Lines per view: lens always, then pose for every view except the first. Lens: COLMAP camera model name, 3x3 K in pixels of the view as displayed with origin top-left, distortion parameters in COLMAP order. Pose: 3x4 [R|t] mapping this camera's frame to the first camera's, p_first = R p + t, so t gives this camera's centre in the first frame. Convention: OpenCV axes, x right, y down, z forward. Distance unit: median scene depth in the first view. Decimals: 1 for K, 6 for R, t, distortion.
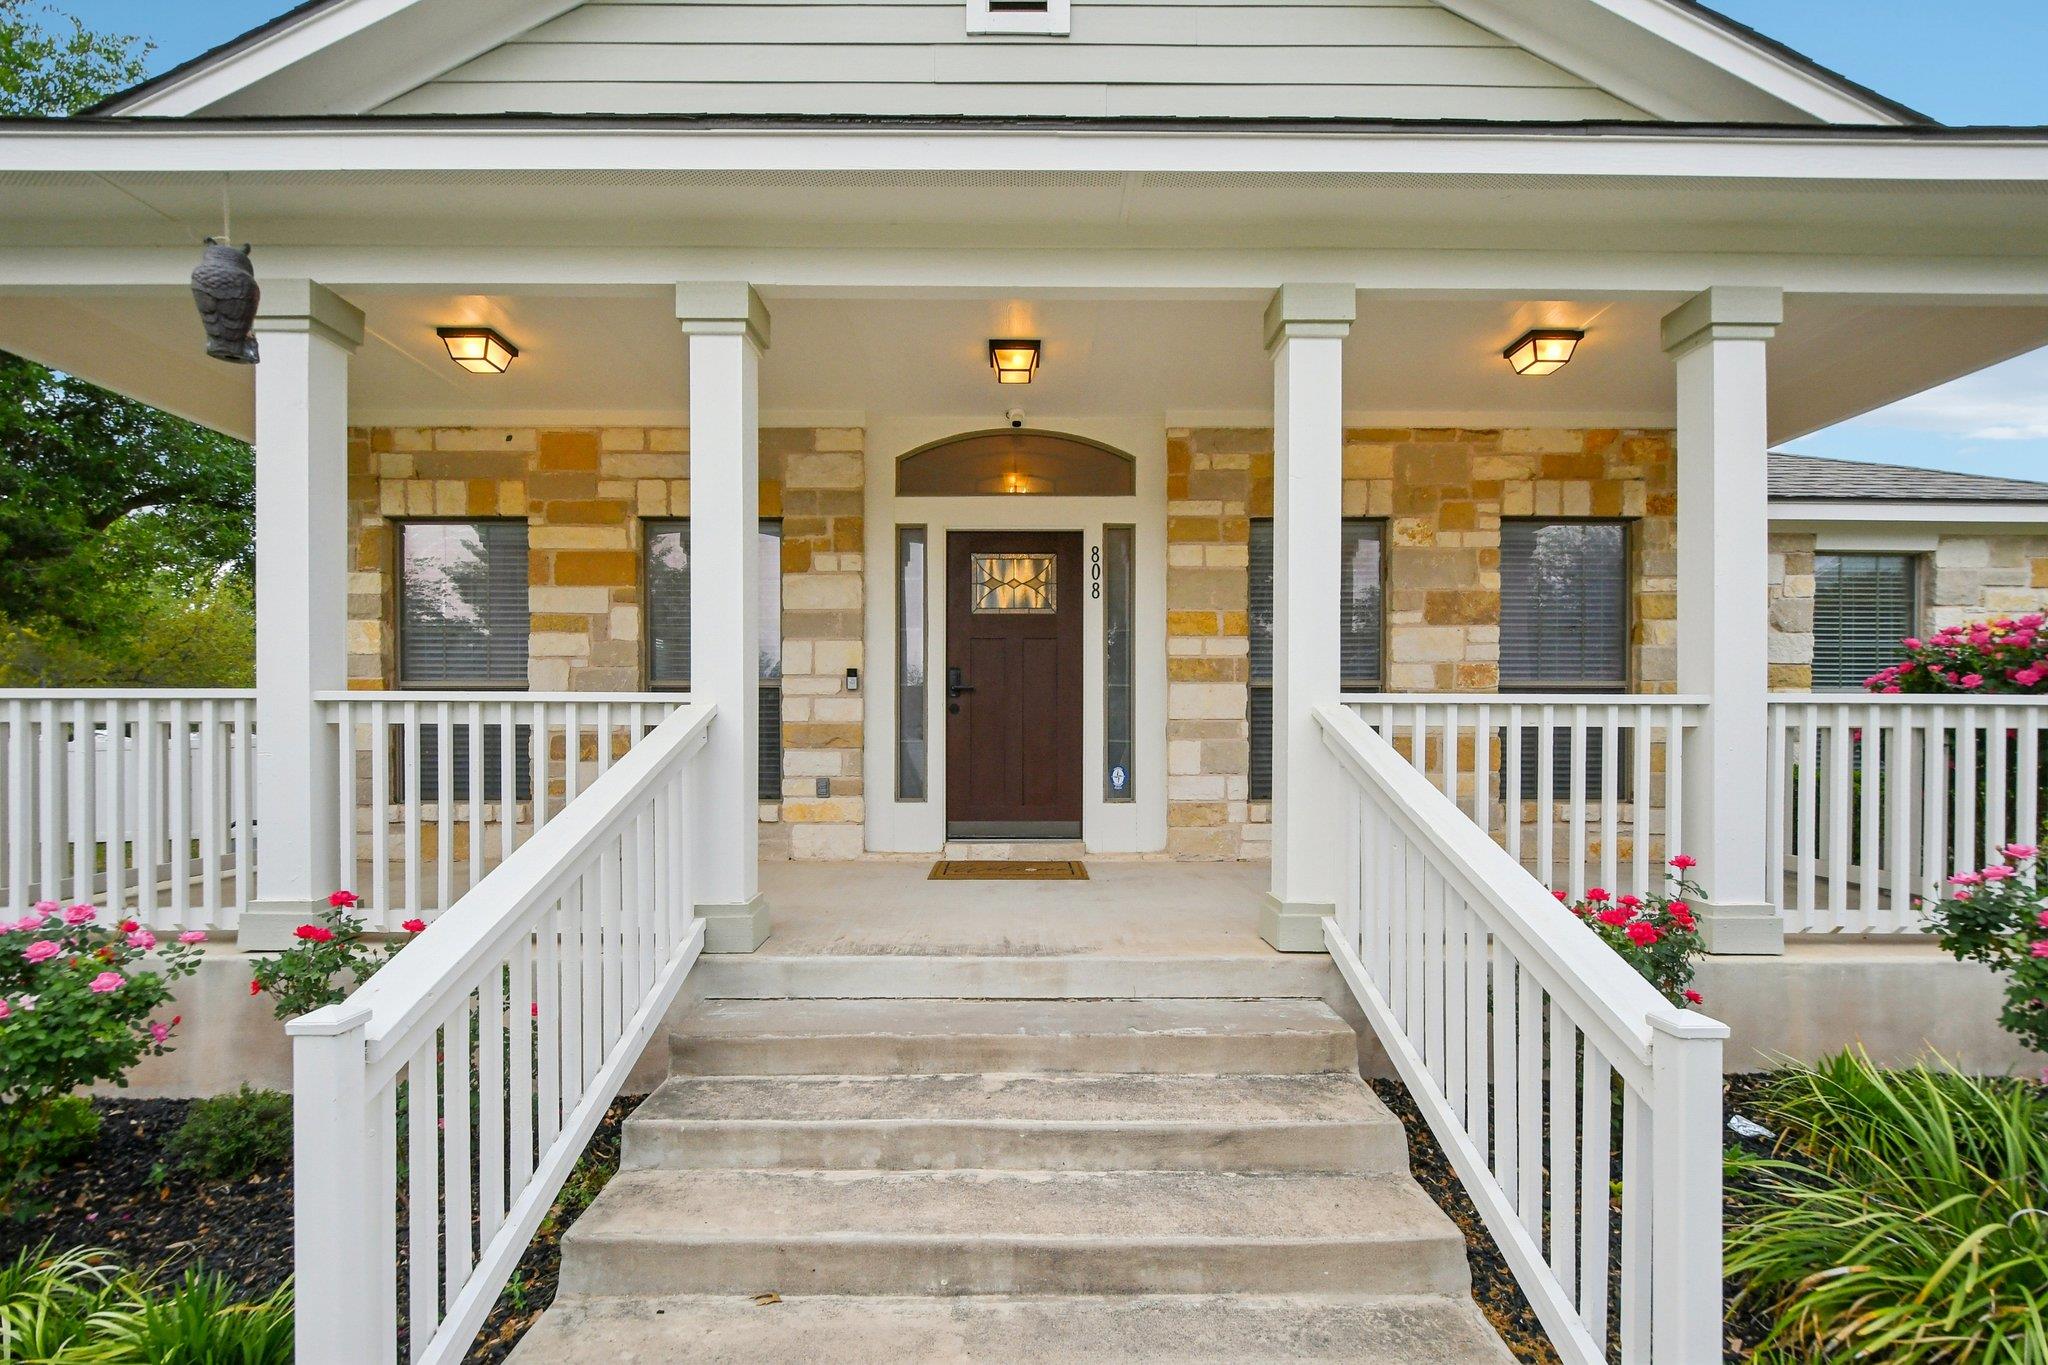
lens RADIAL K [[900.9, 0, 1013.9], [0, 900.9, 681.5], [0, 0, 1]] dist [0.001104, -0.002476]
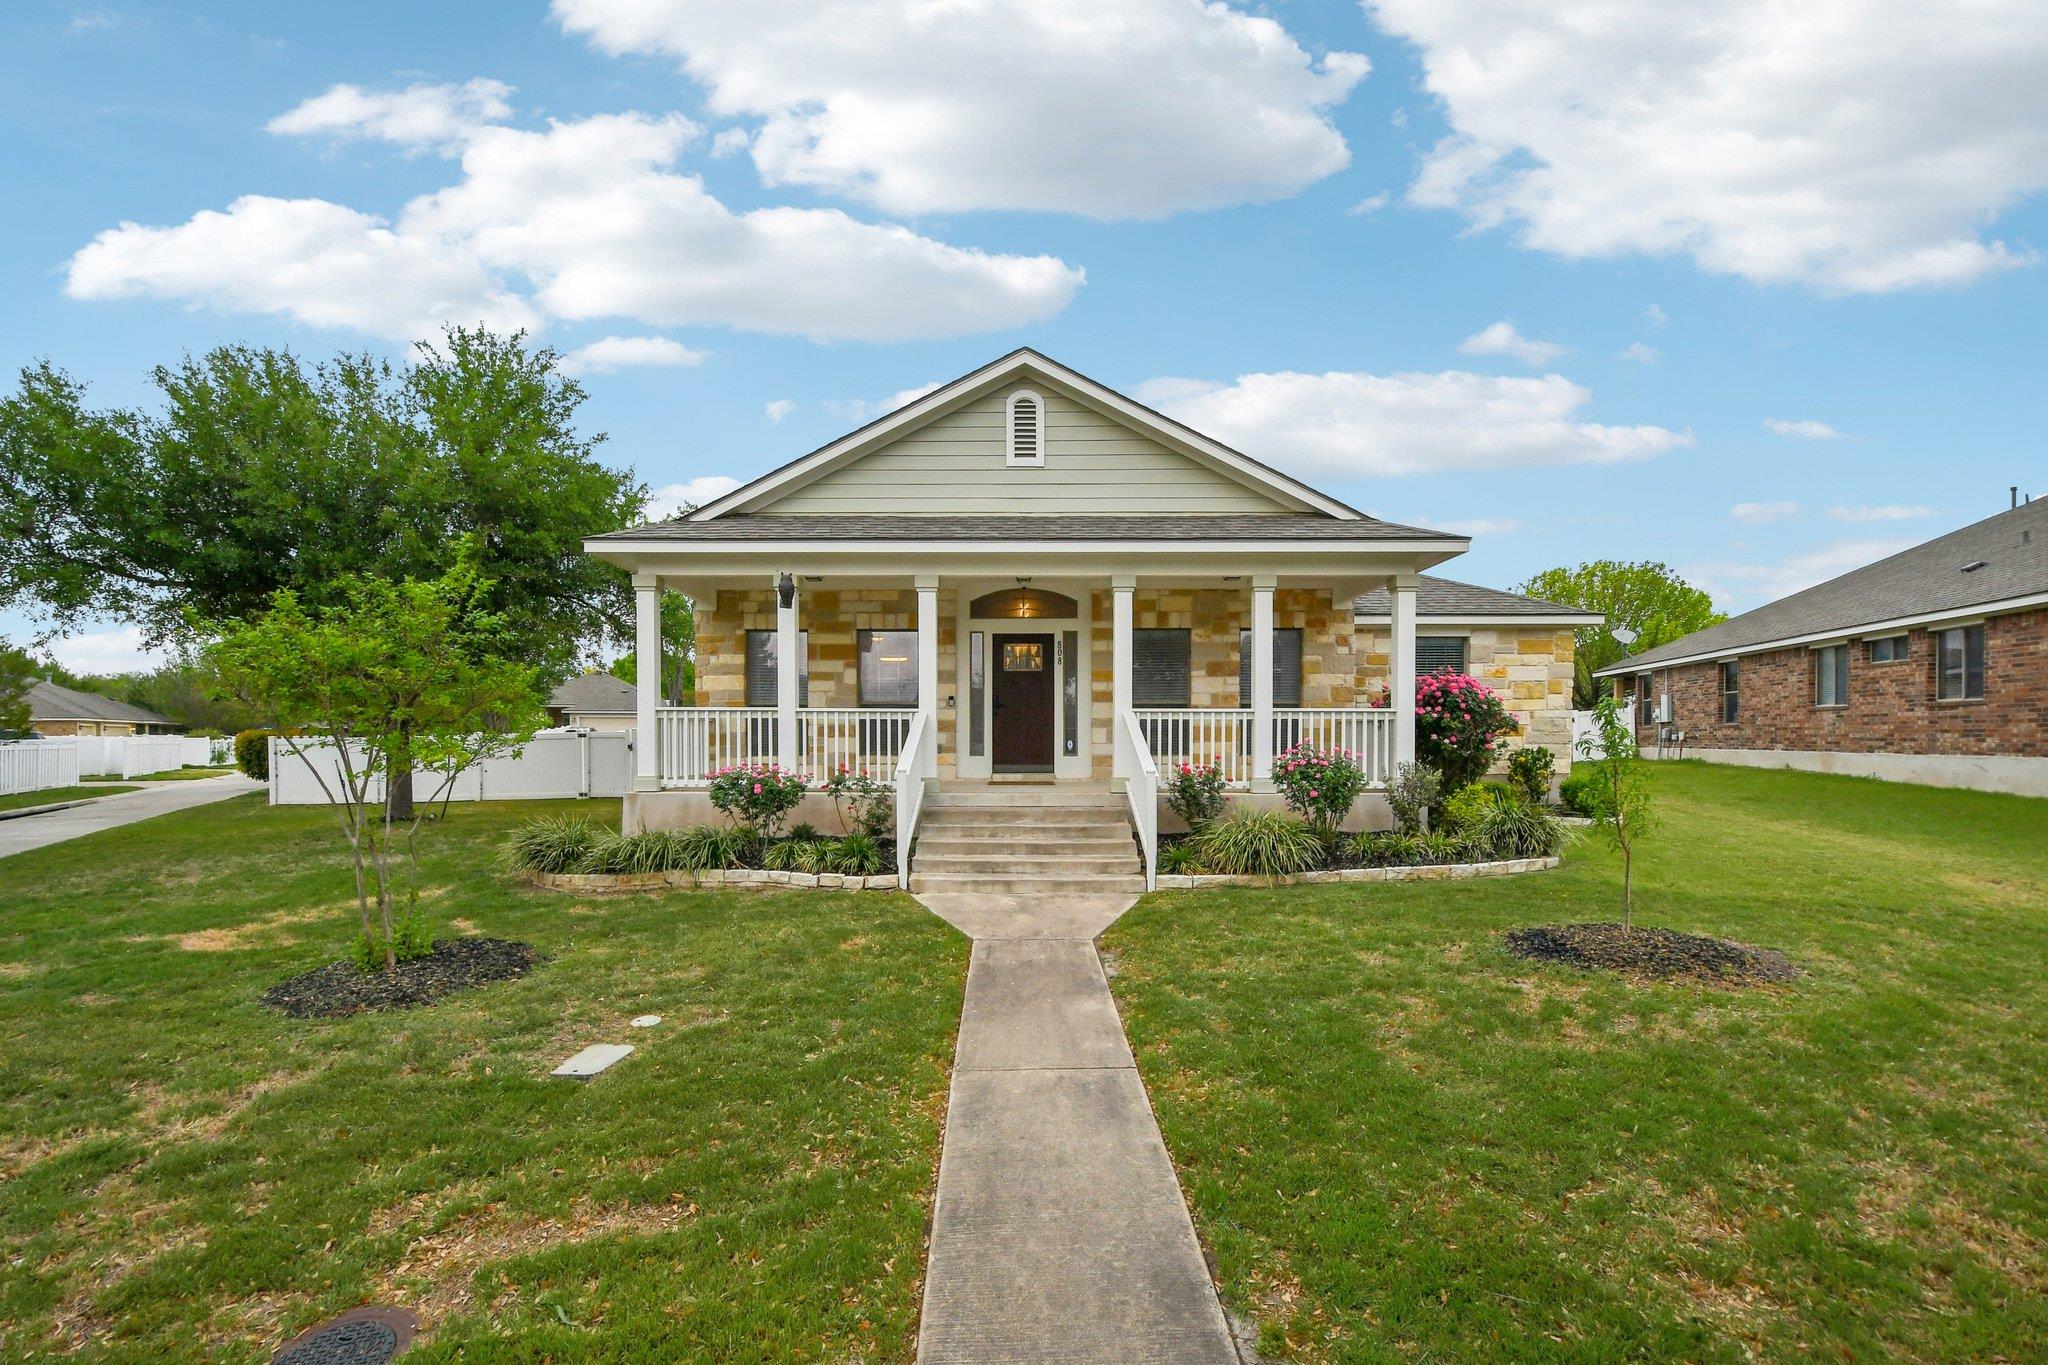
lens RADIAL K [[900.9, 0, 1033.1], [0, 900.9, 682.9], [0, 0, 1]] dist [0.001104, -0.002476]
pose [[0.999836, -0.000947, 0.018102, -0.015329], [0.001000, 0.999995, -0.002922, -0.040102], [-0.018099, 0.002939, 0.999832, -1.231242]]
